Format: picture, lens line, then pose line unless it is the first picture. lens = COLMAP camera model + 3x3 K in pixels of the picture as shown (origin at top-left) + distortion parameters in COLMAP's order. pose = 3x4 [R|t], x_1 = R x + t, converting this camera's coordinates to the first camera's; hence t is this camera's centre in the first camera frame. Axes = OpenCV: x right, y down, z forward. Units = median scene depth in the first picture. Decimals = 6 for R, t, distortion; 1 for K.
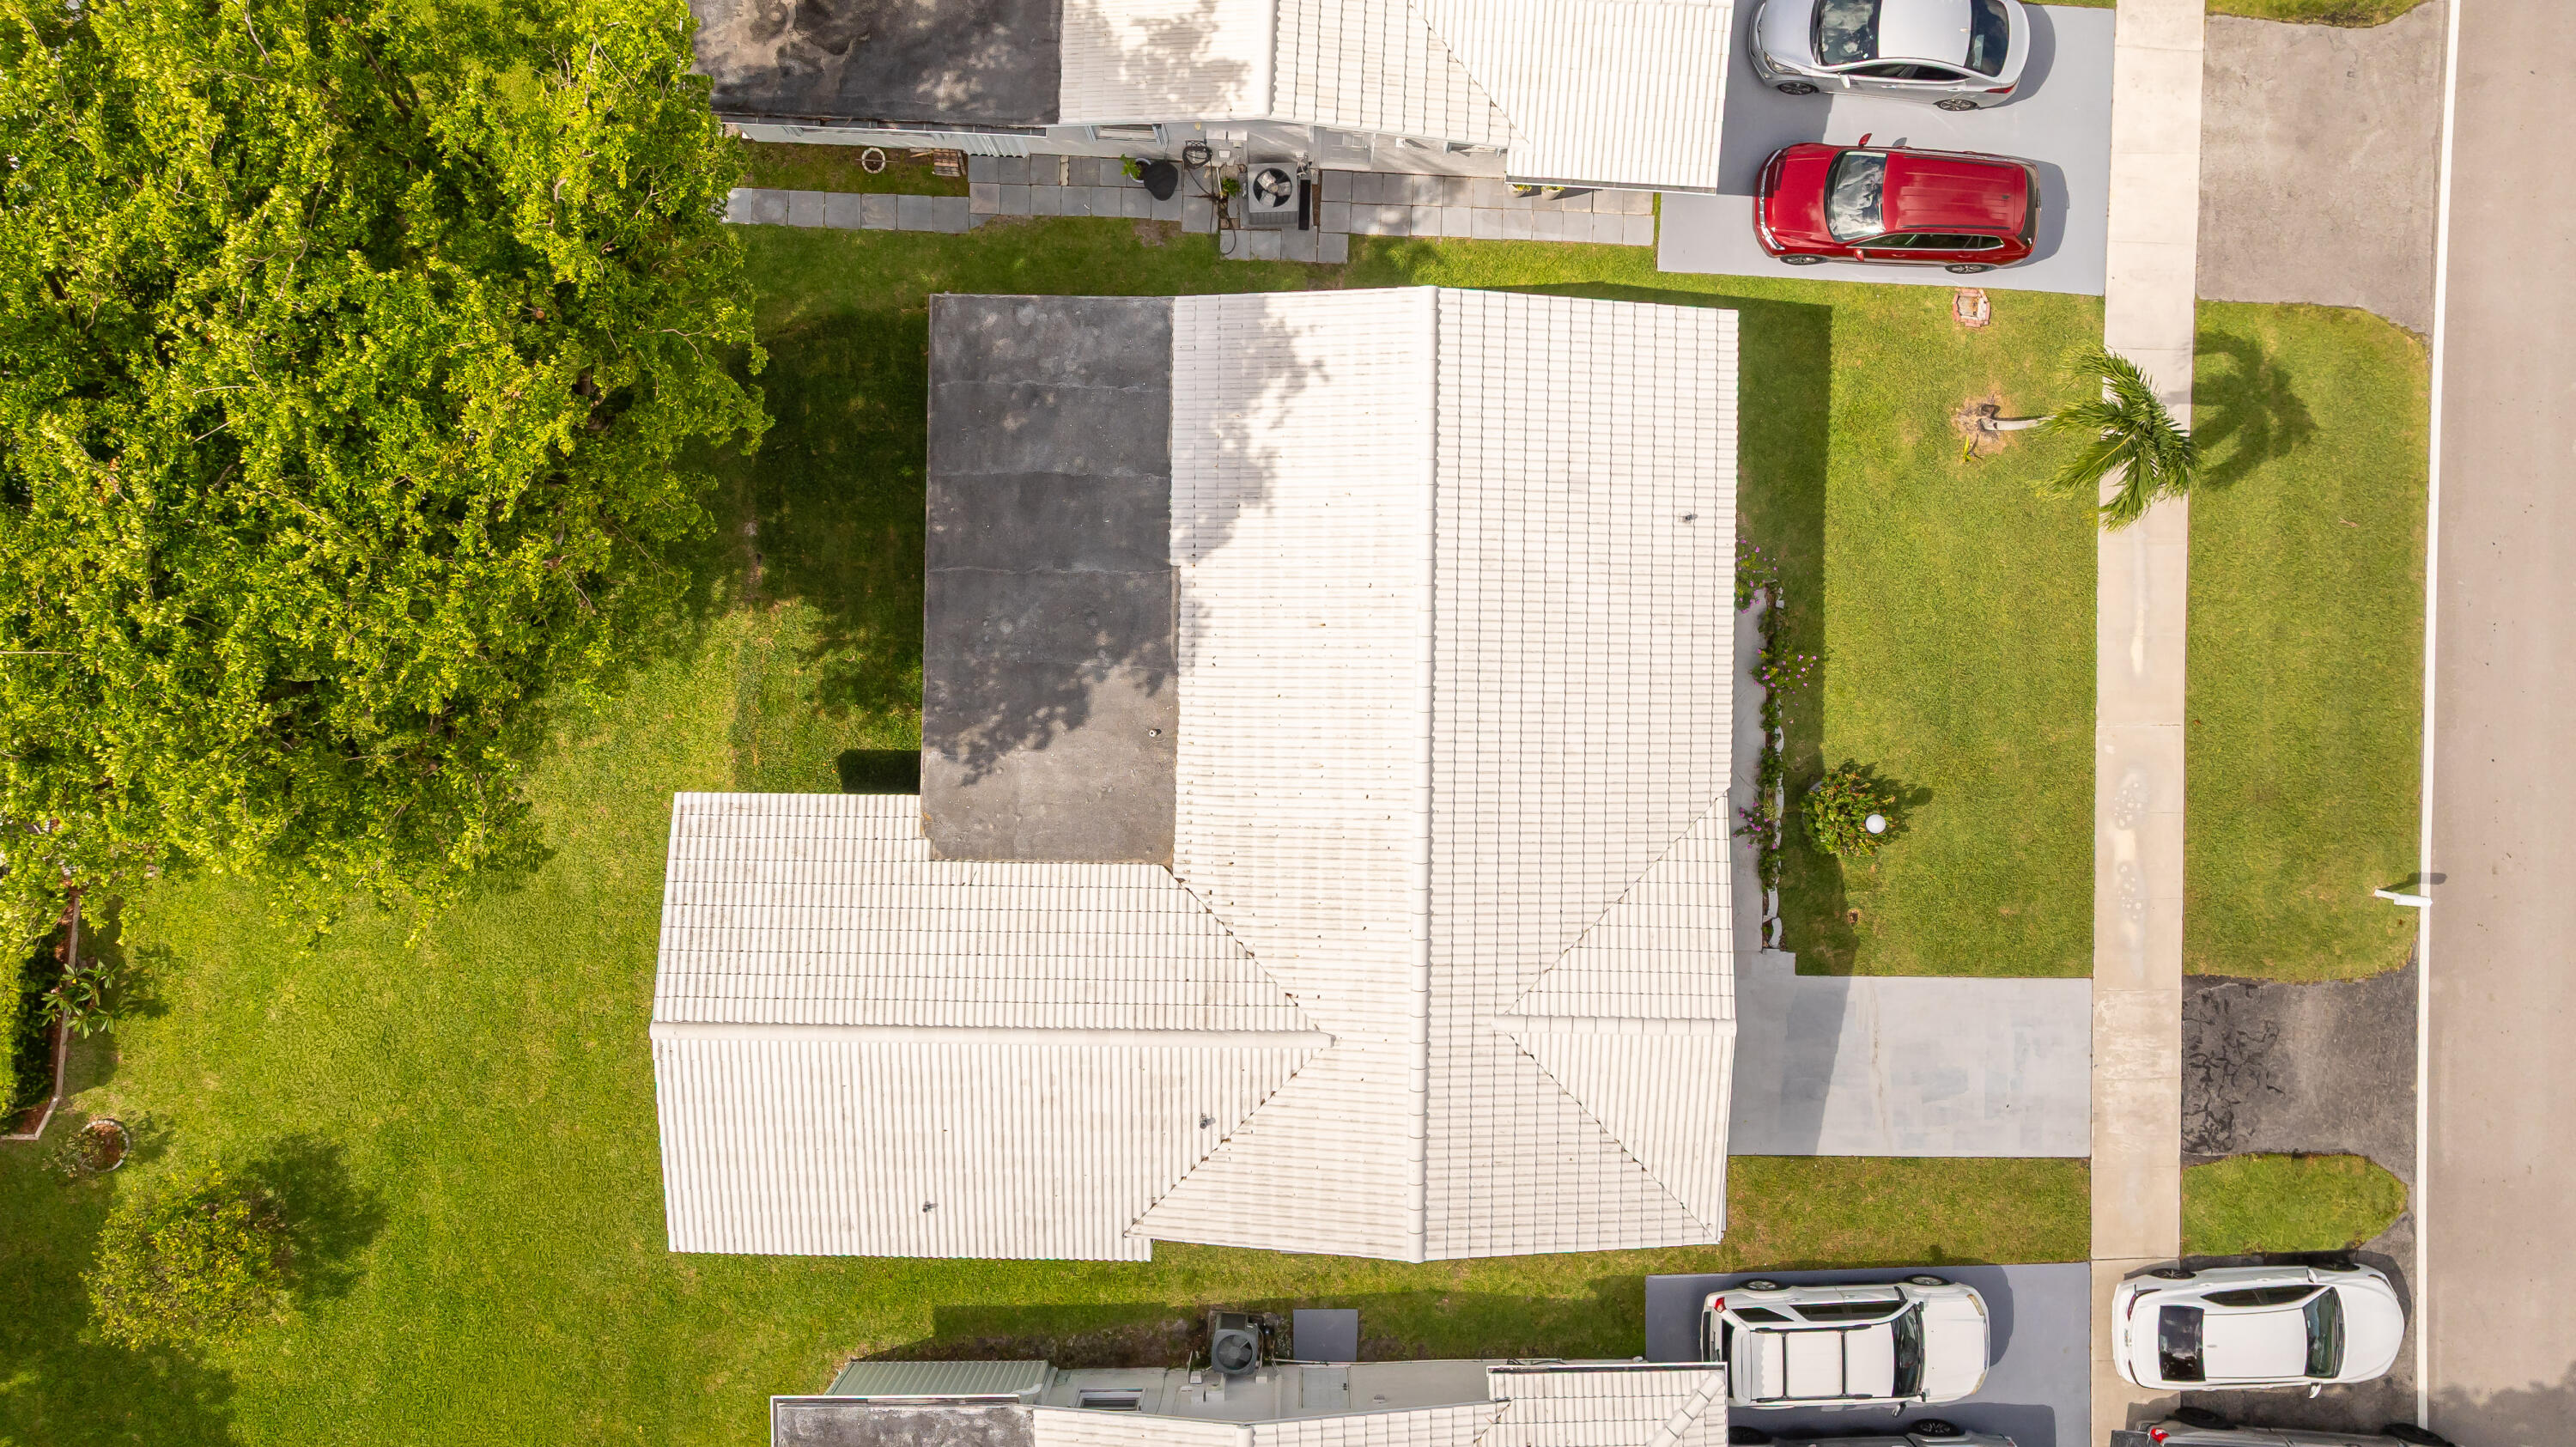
lens RADIAL K [[1858.8, 0, 1316.8], [0, 1858.8, 732.5], [0, 0, 1]] dist [-0.020392, 0.004492]
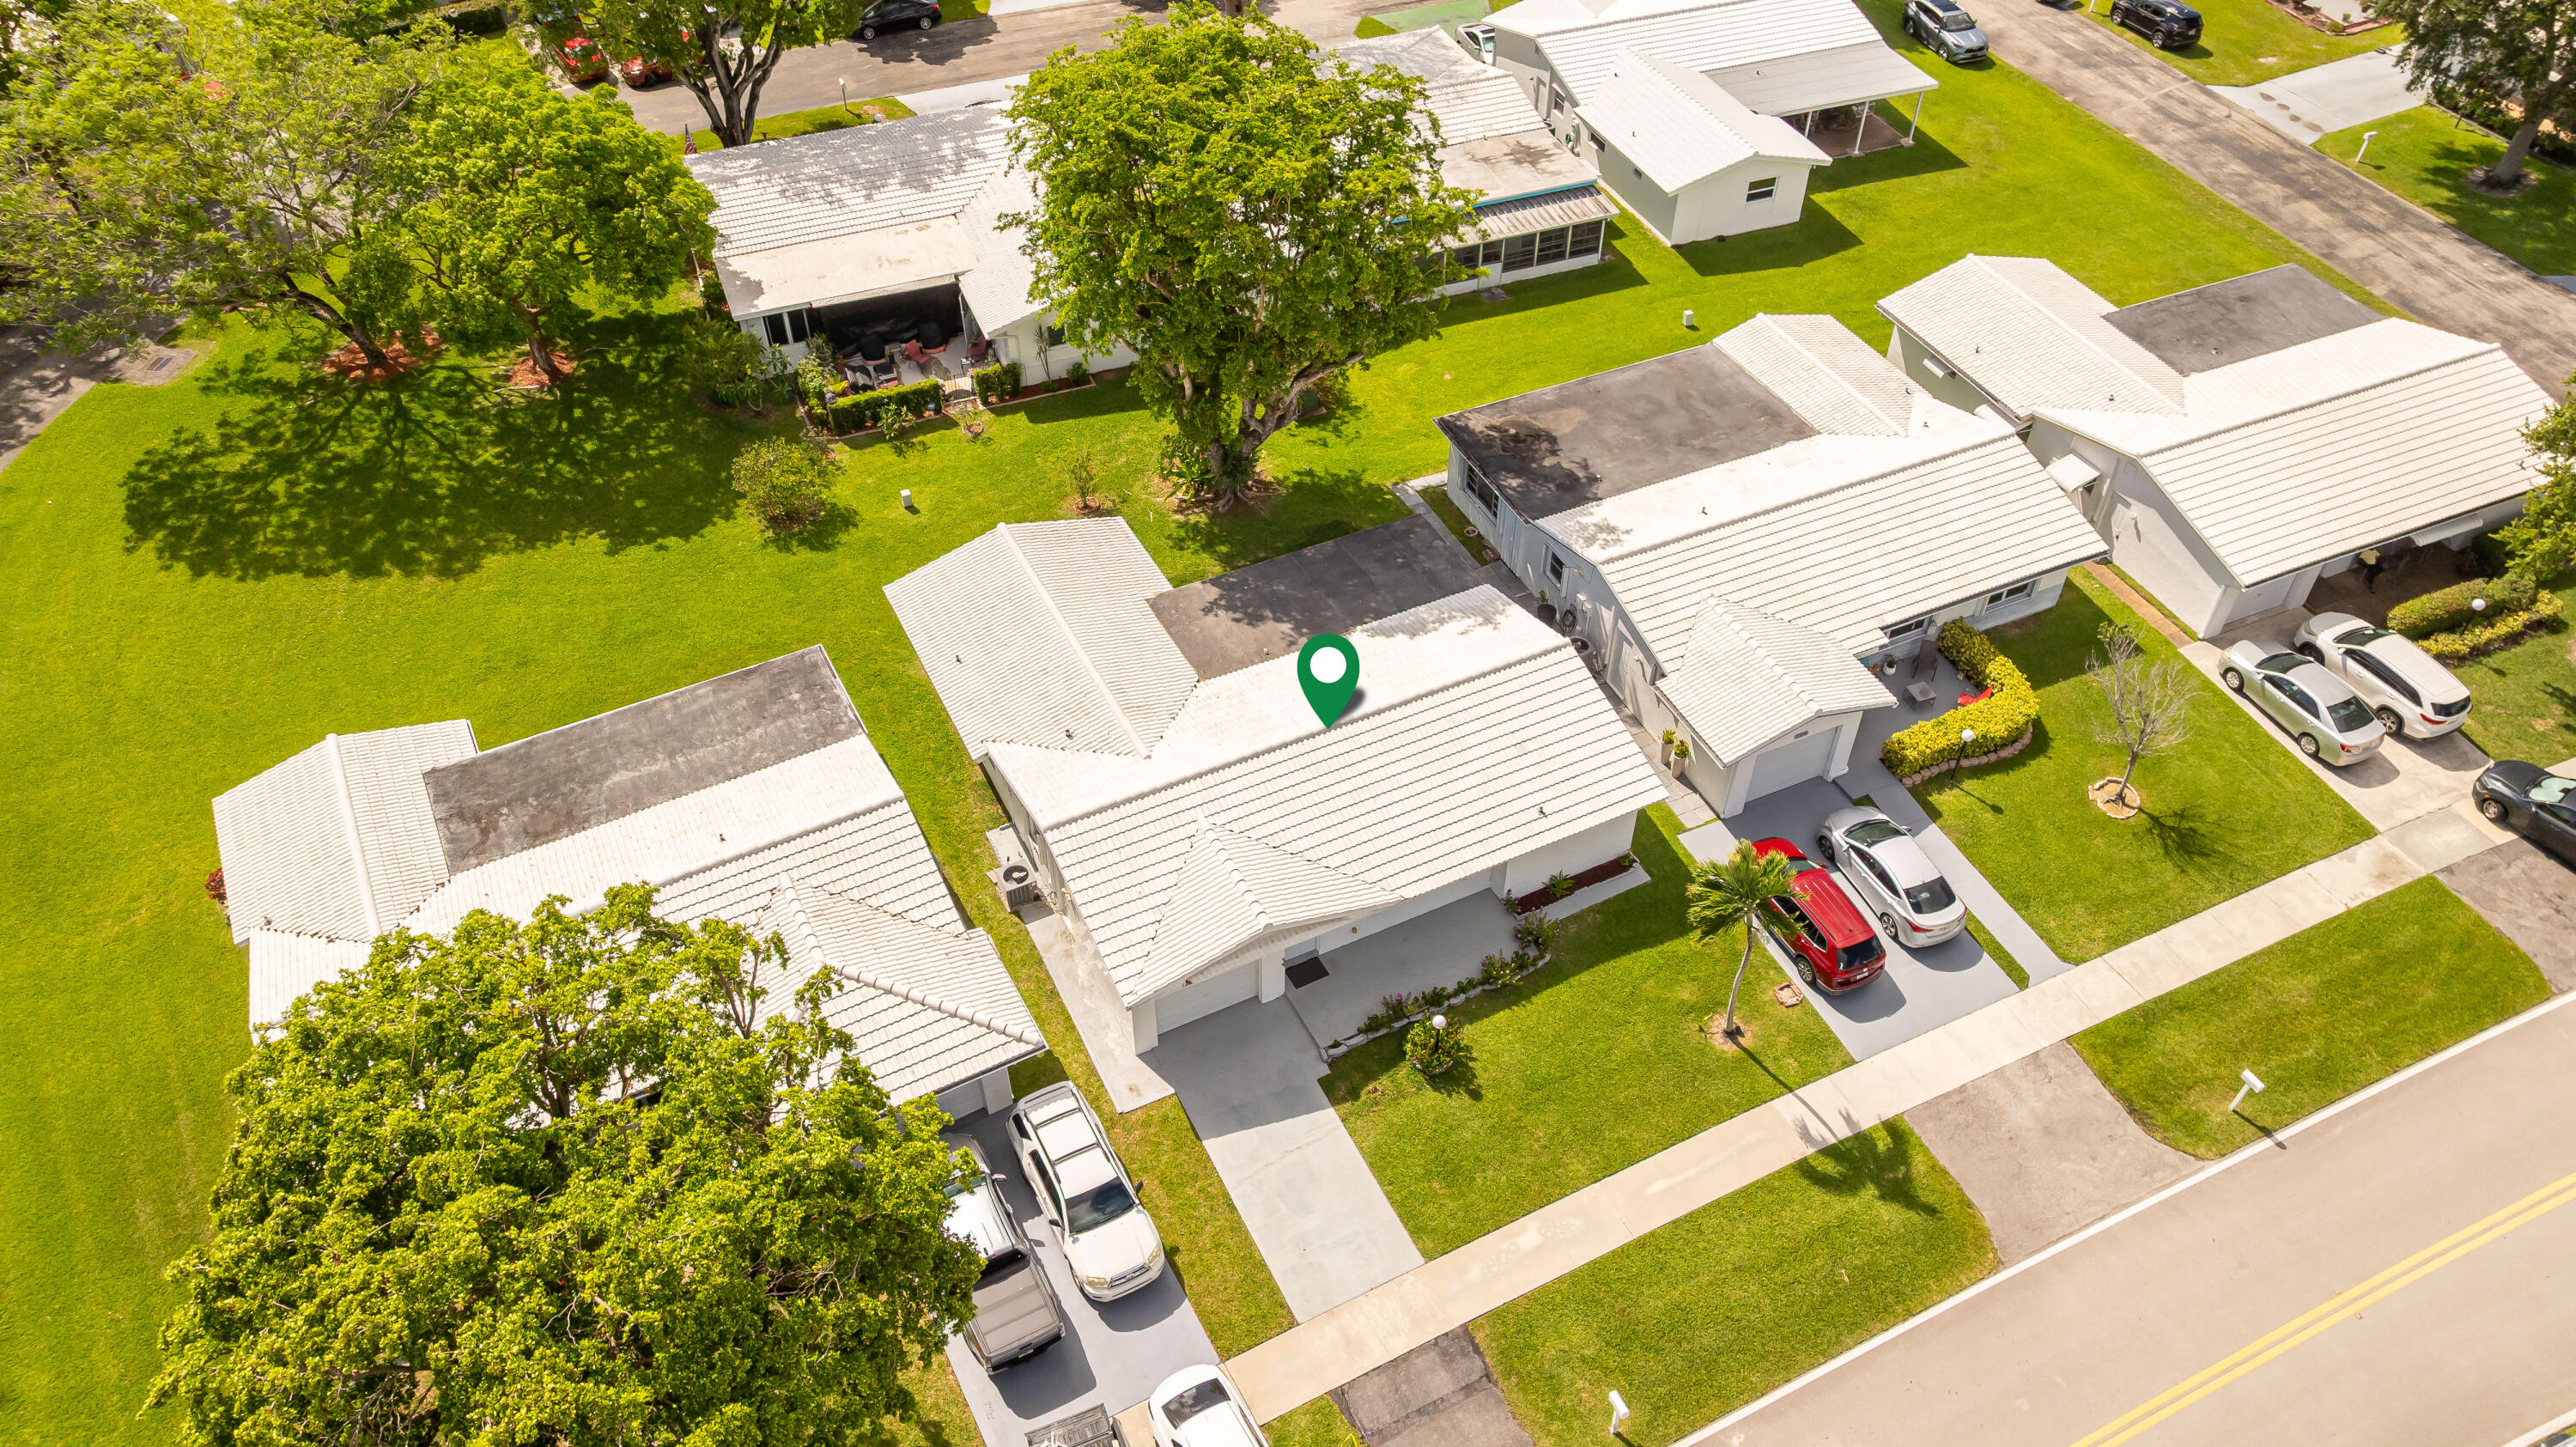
lens RADIAL K [[1813.9, 0, 1315.4], [0, 1813.9, 724.1], [0, 0, 1]] dist [-0.033099, 0.000047]
pose [[0.473074, 0.619152, -0.626778, 0.925367], [-0.881009, 0.328547, -0.340411, 0.495938], [-0.004840, 0.713237, 0.700906, -0.120128]]
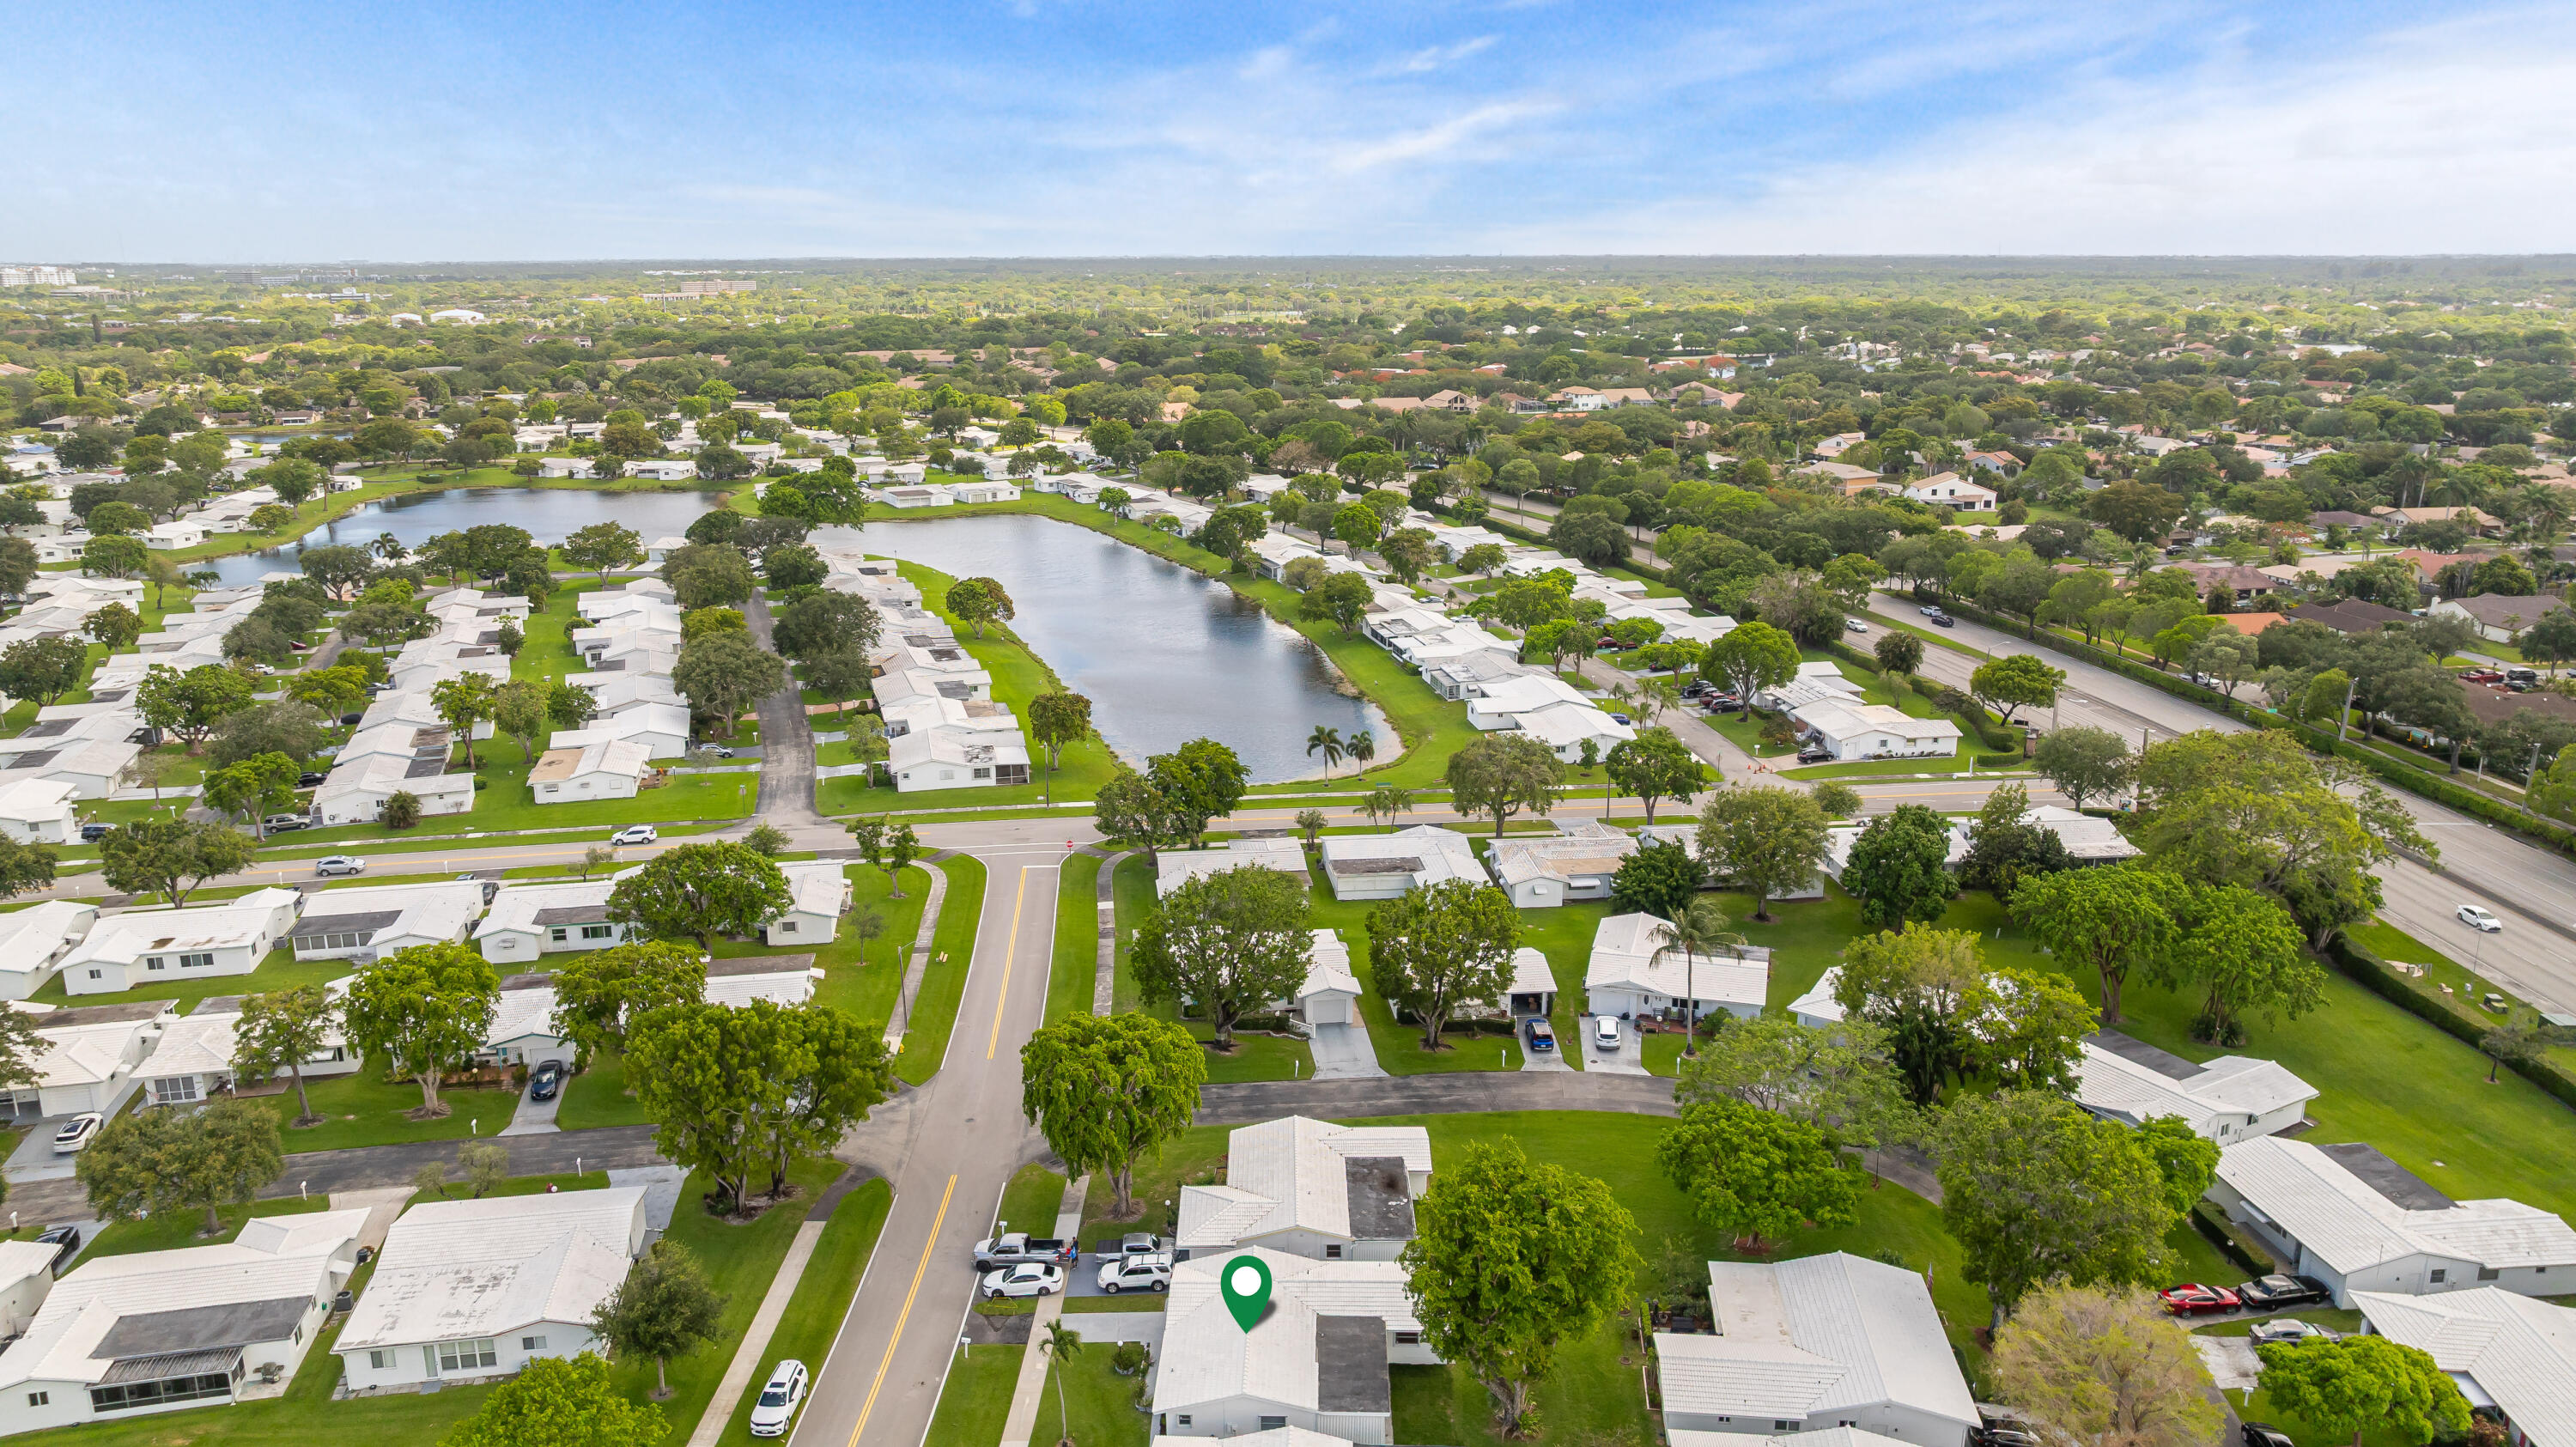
lens RADIAL K [[1858.8, 0, 1316.8], [0, 1858.8, 732.5], [0, 0, 1]] dist [-0.020392, 0.004492]
pose [[-0.999810, 0.014082, 0.013441, -0.143211], [0.009202, -0.266564, 0.963773, -2.941018], [0.017155, 0.963714, 0.266384, -1.042863]]
